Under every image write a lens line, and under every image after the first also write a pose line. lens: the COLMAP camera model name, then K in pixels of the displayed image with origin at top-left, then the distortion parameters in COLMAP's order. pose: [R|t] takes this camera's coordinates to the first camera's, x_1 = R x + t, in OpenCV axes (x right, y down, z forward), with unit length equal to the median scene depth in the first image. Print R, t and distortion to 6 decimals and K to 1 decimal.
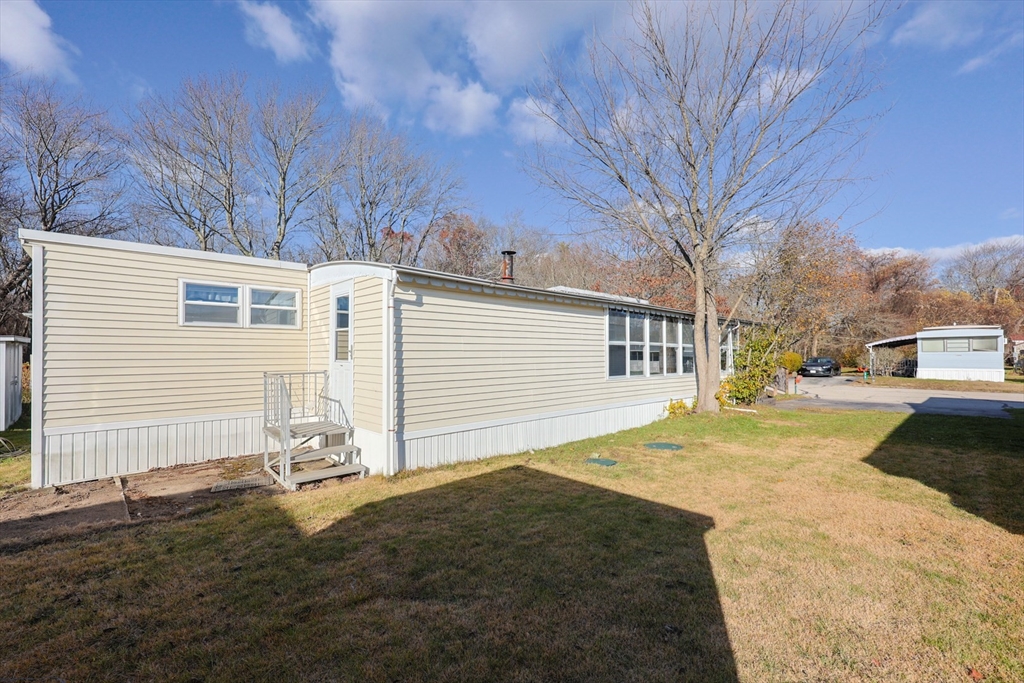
lens RADIAL K [[428.1, 0, 513.1], [0, 428.1, 355.9], [0, 0, 1]] dist [-0.002406, 0.000036]
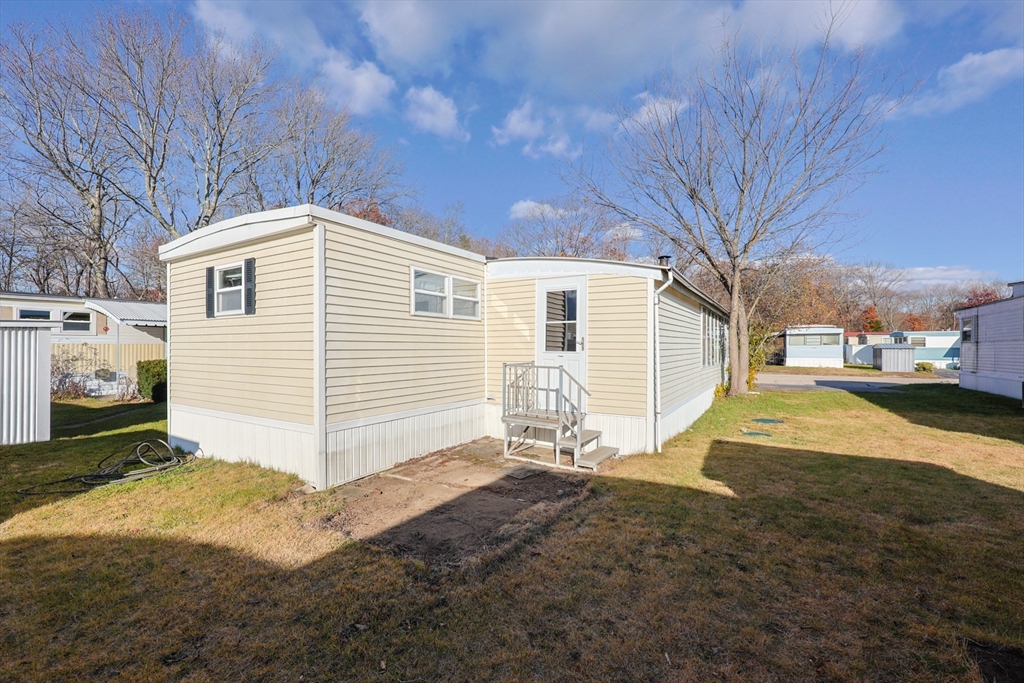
lens RADIAL K [[422.7, 0, 513.6], [0, 422.7, 347.9], [0, 0, 1]] dist [-0.002006, 0.000607]
pose [[0.966124, 0.003179, 0.258058, -0.682219], [-0.003493, 0.999994, 0.000758, 0.002244], [-0.258054, -0.001634, 0.966129, 0.013436]]
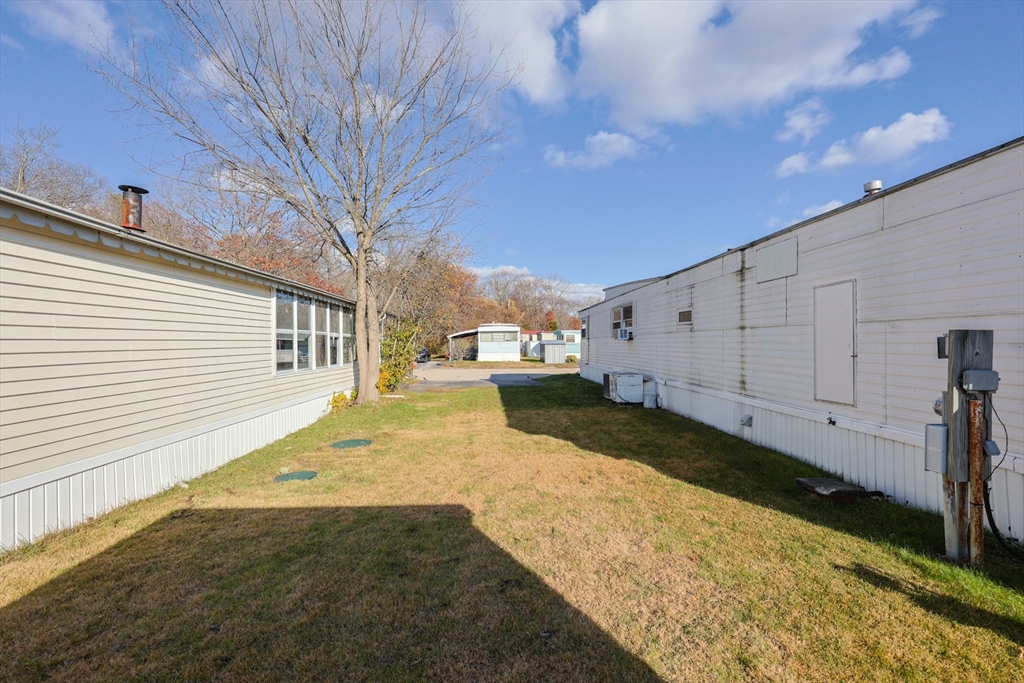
lens RADIAL K [[428.8, 0, 505.4], [0, 428.8, 342.8], [0, 0, 1]] dist [-0.003059, -0.000005]
pose [[0.657817, -0.001685, 0.753176, -0.129544], [0.007210, 0.999966, -0.004060, -0.000549], [-0.753143, 0.008102, 0.657807, 0.142428]]
